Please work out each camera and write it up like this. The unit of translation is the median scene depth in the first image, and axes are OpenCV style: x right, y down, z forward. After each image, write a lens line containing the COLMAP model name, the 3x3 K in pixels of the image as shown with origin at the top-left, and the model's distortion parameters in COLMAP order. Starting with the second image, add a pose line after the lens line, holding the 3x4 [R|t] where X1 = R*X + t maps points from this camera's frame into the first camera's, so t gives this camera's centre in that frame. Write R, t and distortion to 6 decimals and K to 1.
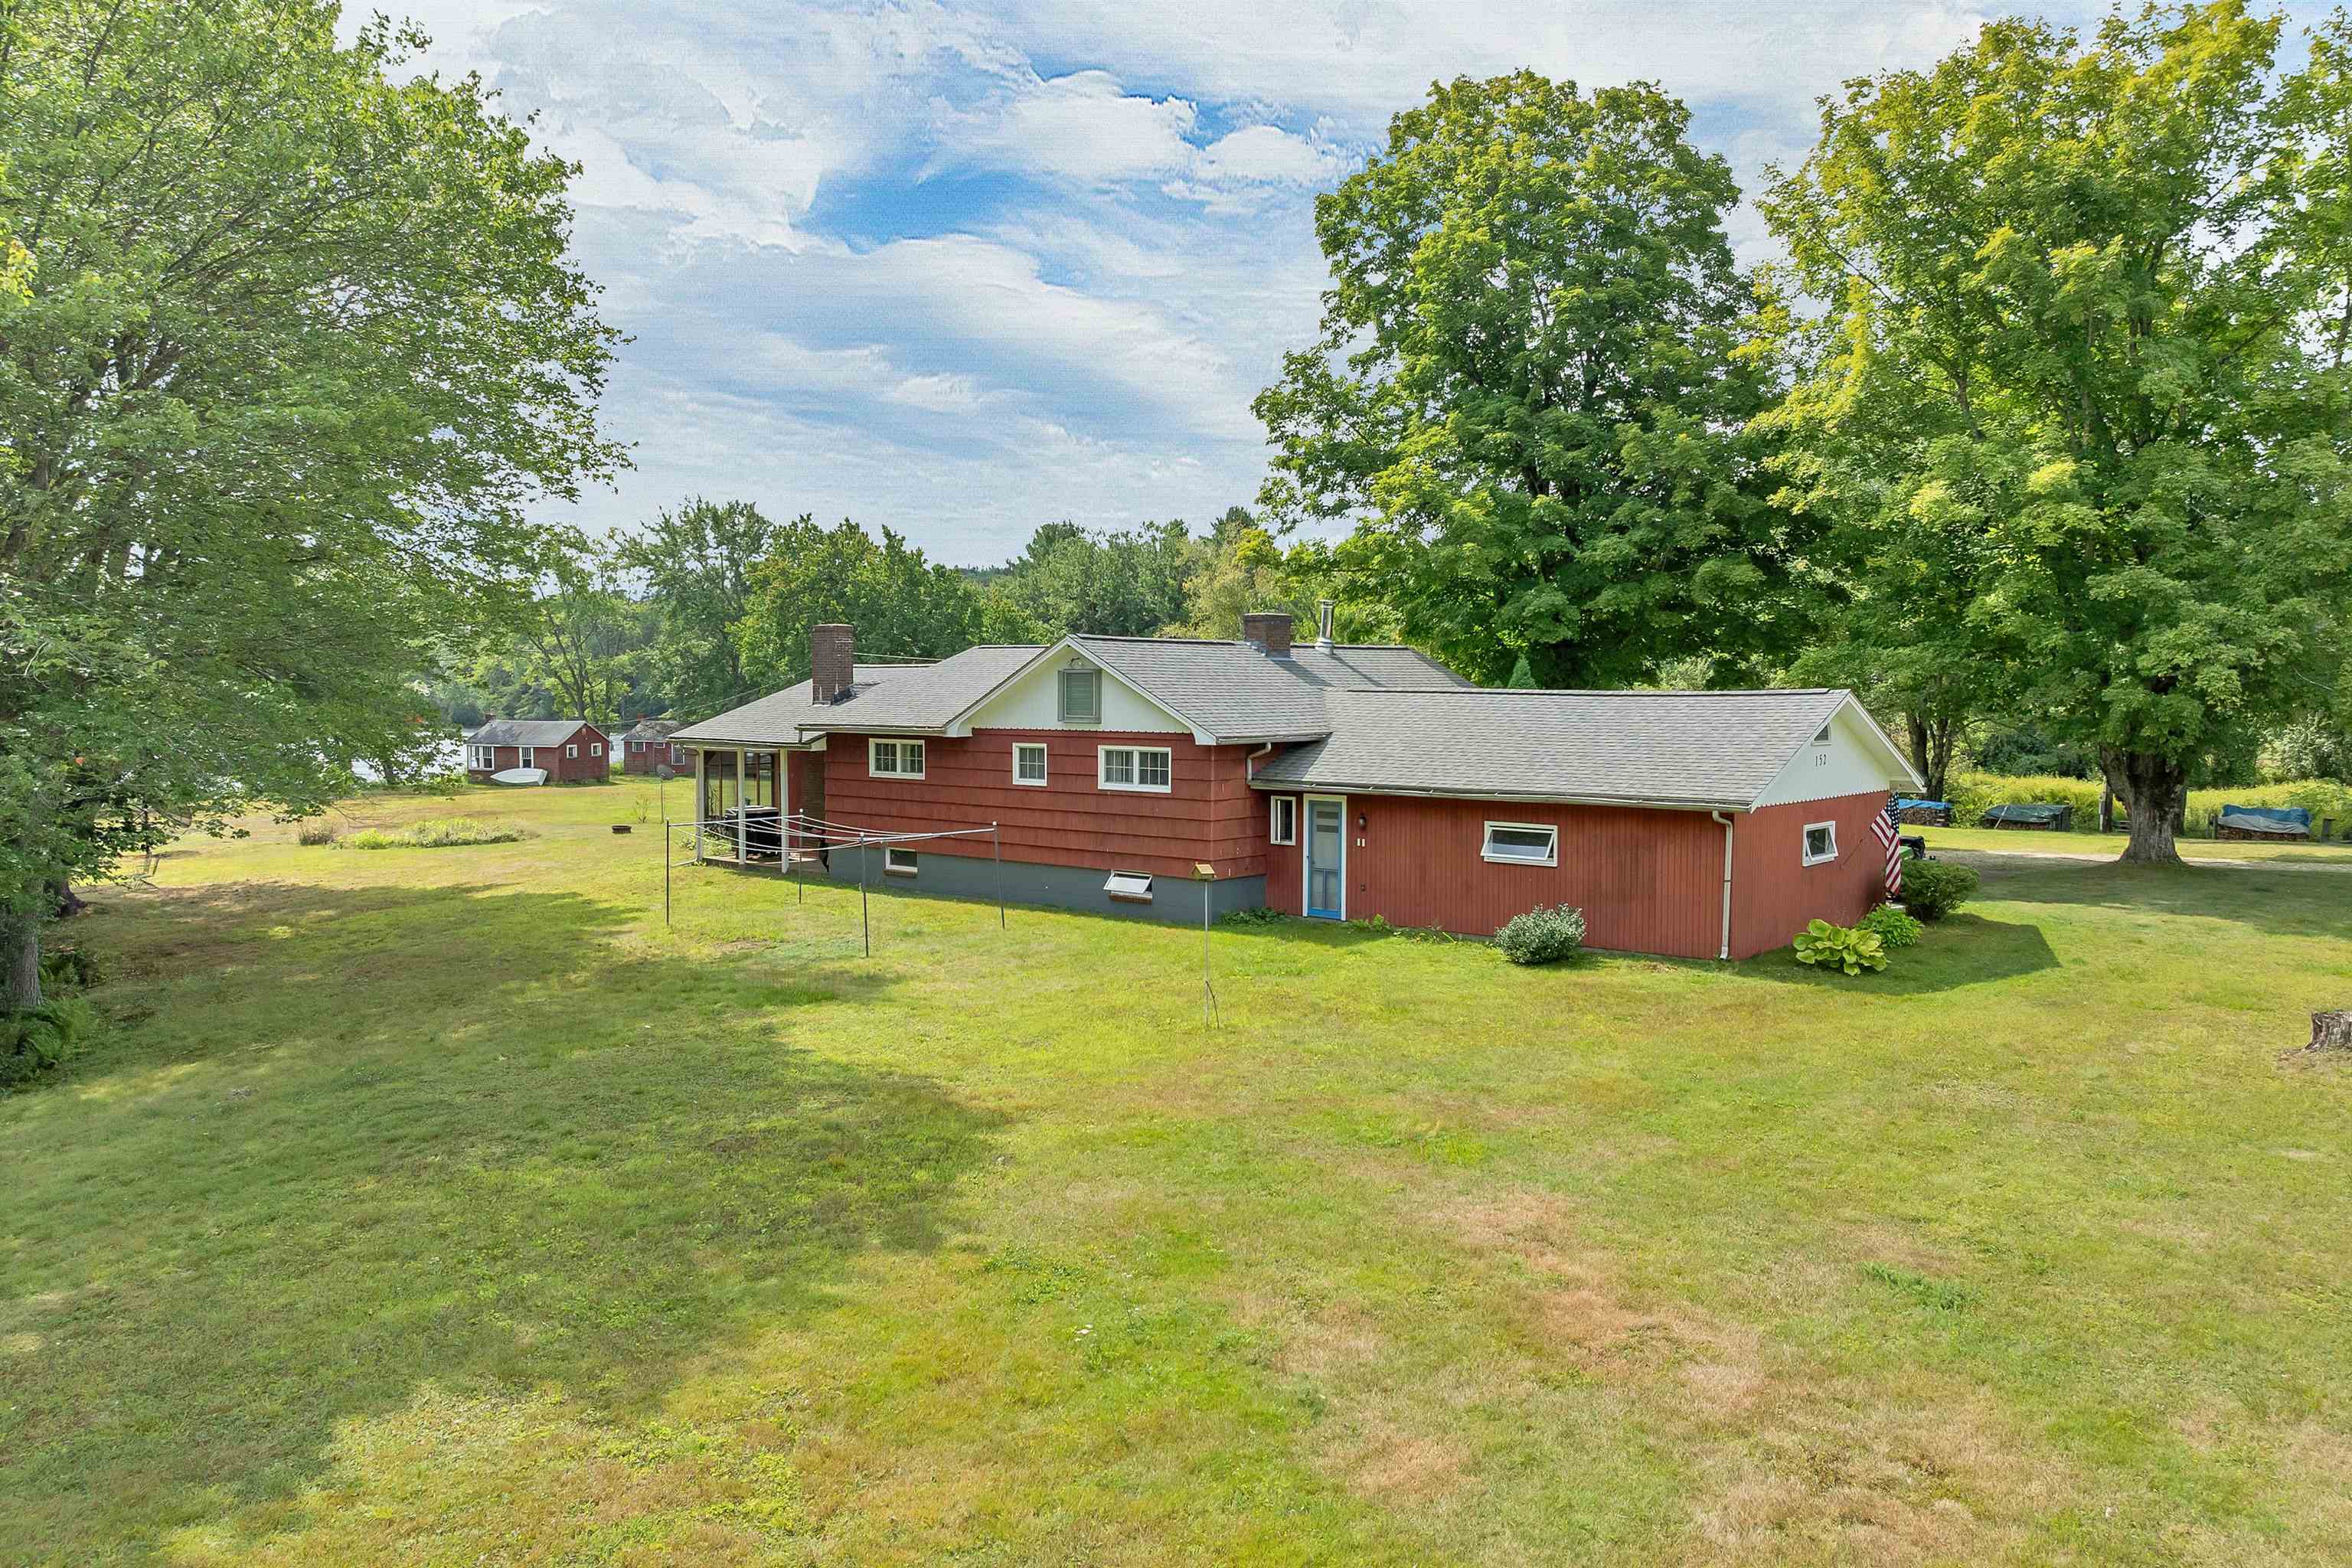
lens RADIAL K [[1683.6, 0, 1176.0], [0, 1683.6, 784.0], [0, 0, 1]] dist [-0.044115, -0.001081]
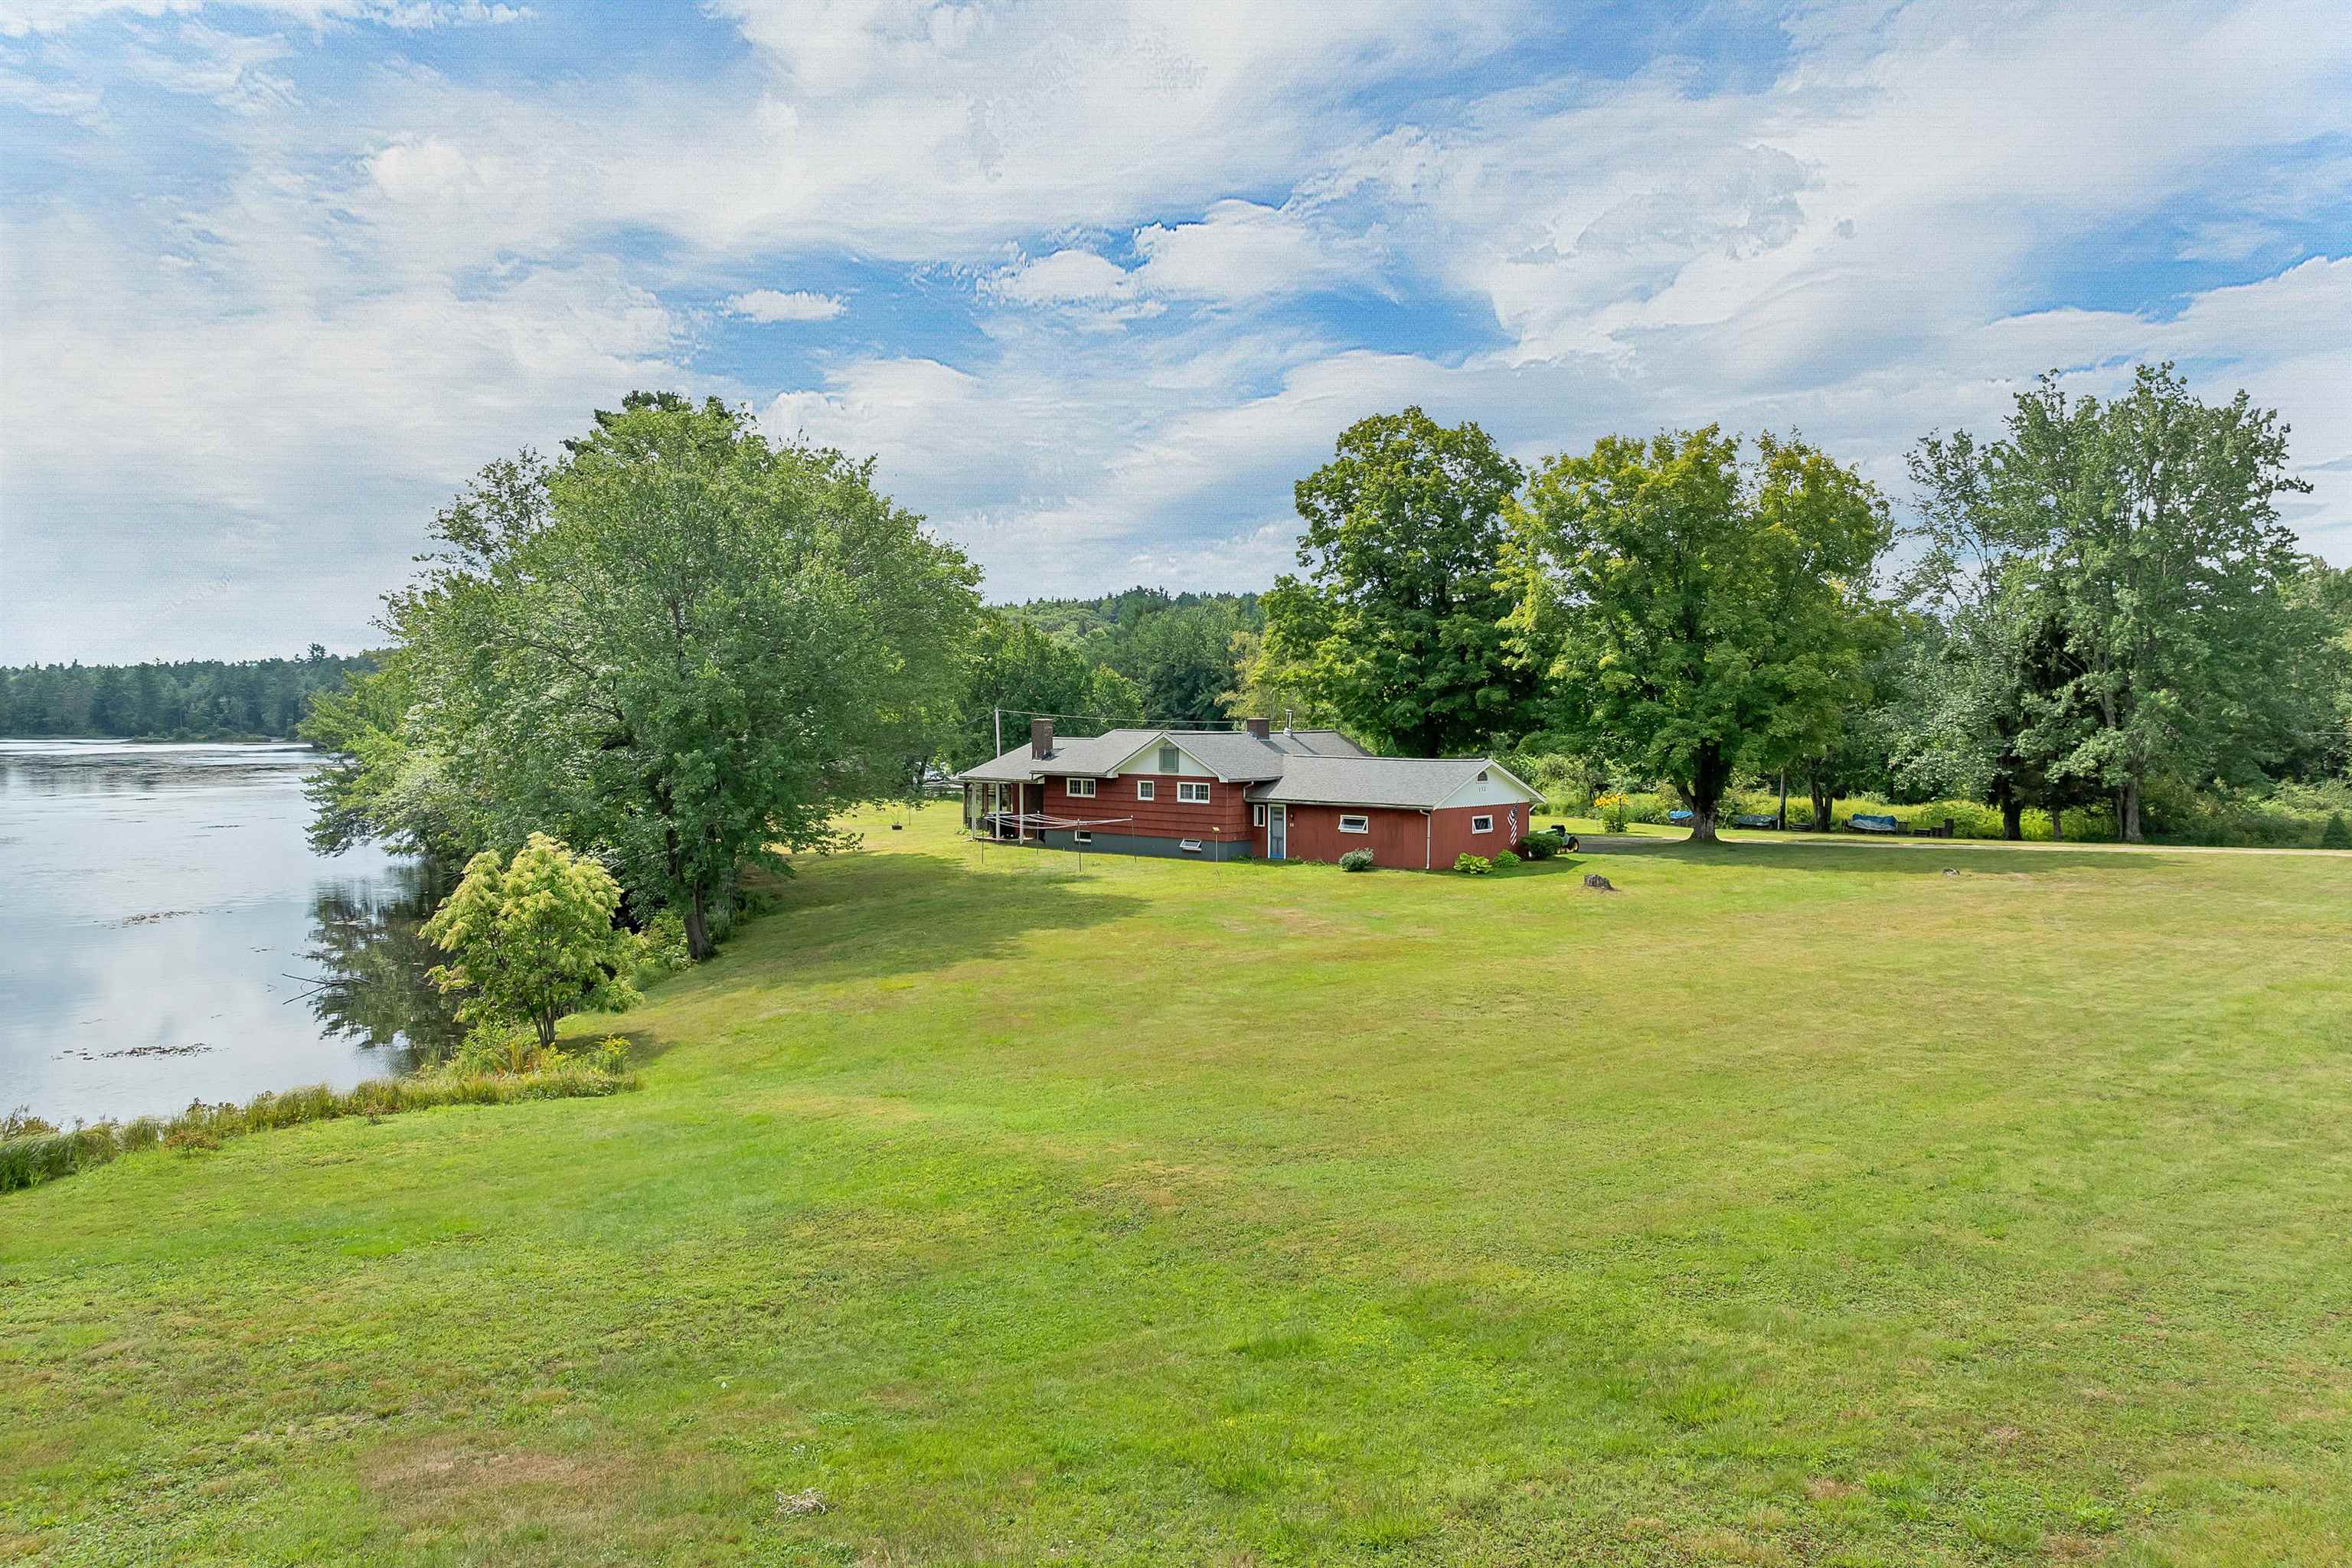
lens RADIAL K [[1683.6, 0, 1176.0], [0, 1683.6, 784.0], [0, 0, 1]] dist [-0.044115, -0.001081]
pose [[0.998973, 0.000111, -0.045308, 0.047128], [-0.000715, 0.999911, -0.013311, 0.008049], [0.045302, 0.013329, 0.998884, -1.095584]]
